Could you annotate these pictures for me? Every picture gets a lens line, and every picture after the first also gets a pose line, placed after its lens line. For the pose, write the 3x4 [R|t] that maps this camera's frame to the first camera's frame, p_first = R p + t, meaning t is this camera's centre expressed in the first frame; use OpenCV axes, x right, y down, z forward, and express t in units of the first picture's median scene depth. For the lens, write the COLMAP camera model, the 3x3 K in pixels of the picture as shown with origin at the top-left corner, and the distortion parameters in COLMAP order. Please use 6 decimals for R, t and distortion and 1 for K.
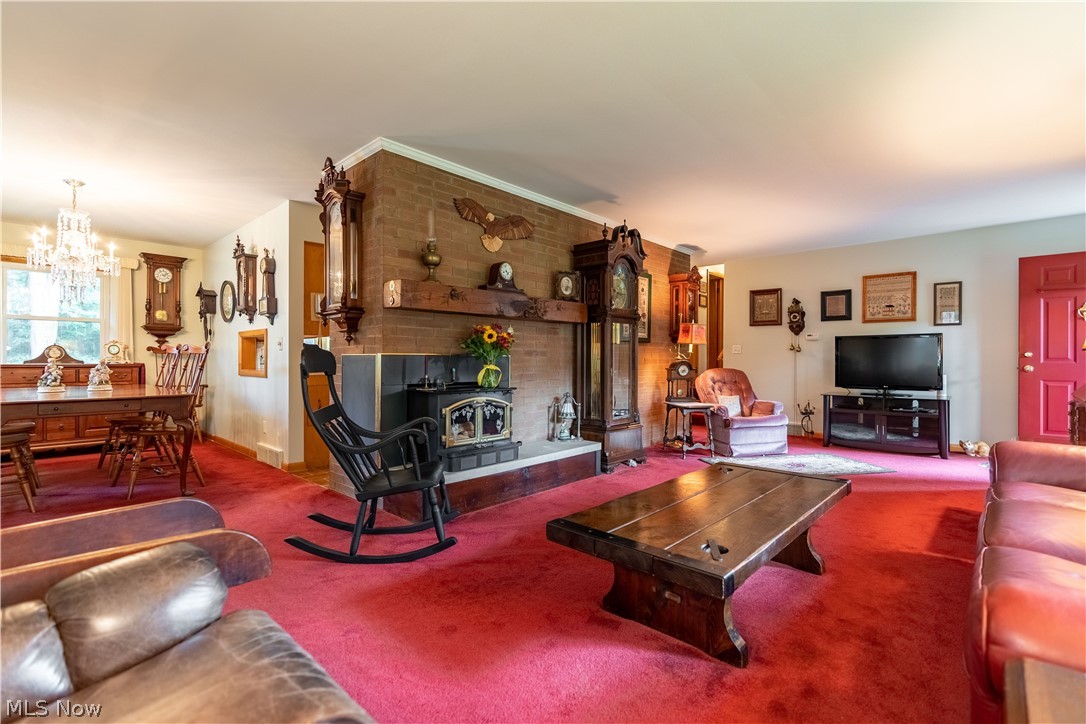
lens RADIAL K [[490.3, 0, 551.1], [0, 490.3, 362.0], [0, 0, 1]] dist [-0.012656, 0.002821]
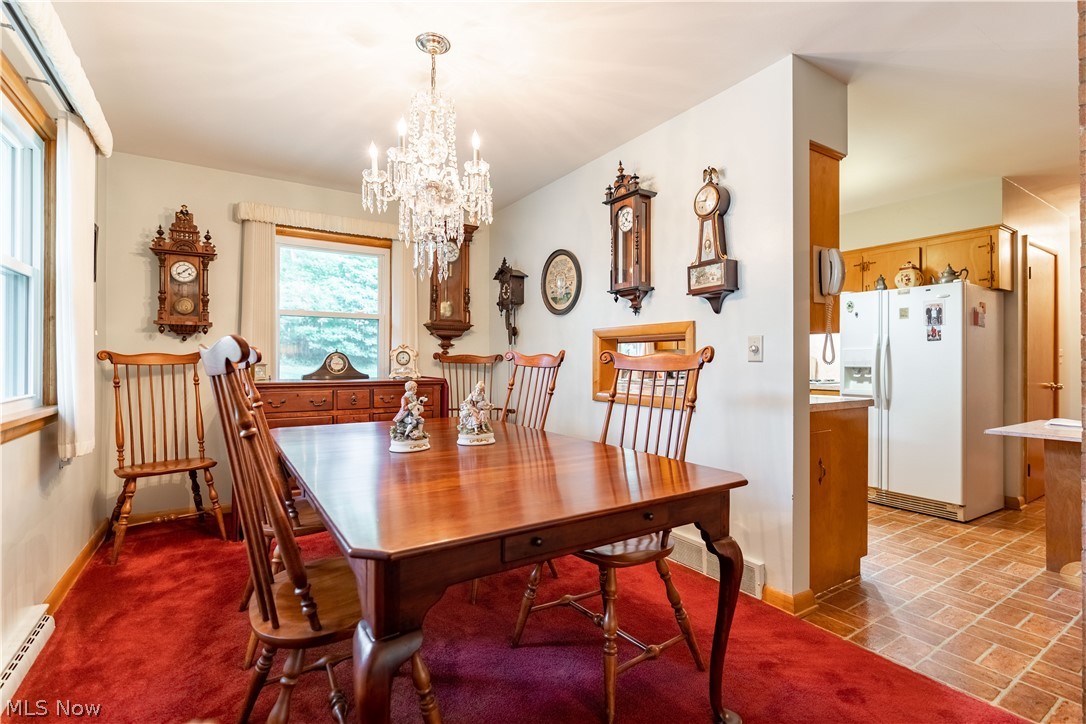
lens RADIAL K [[490.3, 0, 545.5], [0, 490.3, 364.2], [0, 0, 1]] dist [-0.012656, 0.002821]
pose [[0.968633, 0.002828, -0.248478, -0.490089], [-0.002207, 0.999994, 0.002776, -0.017306], [0.248484, -0.002141, 0.968634, 0.348665]]
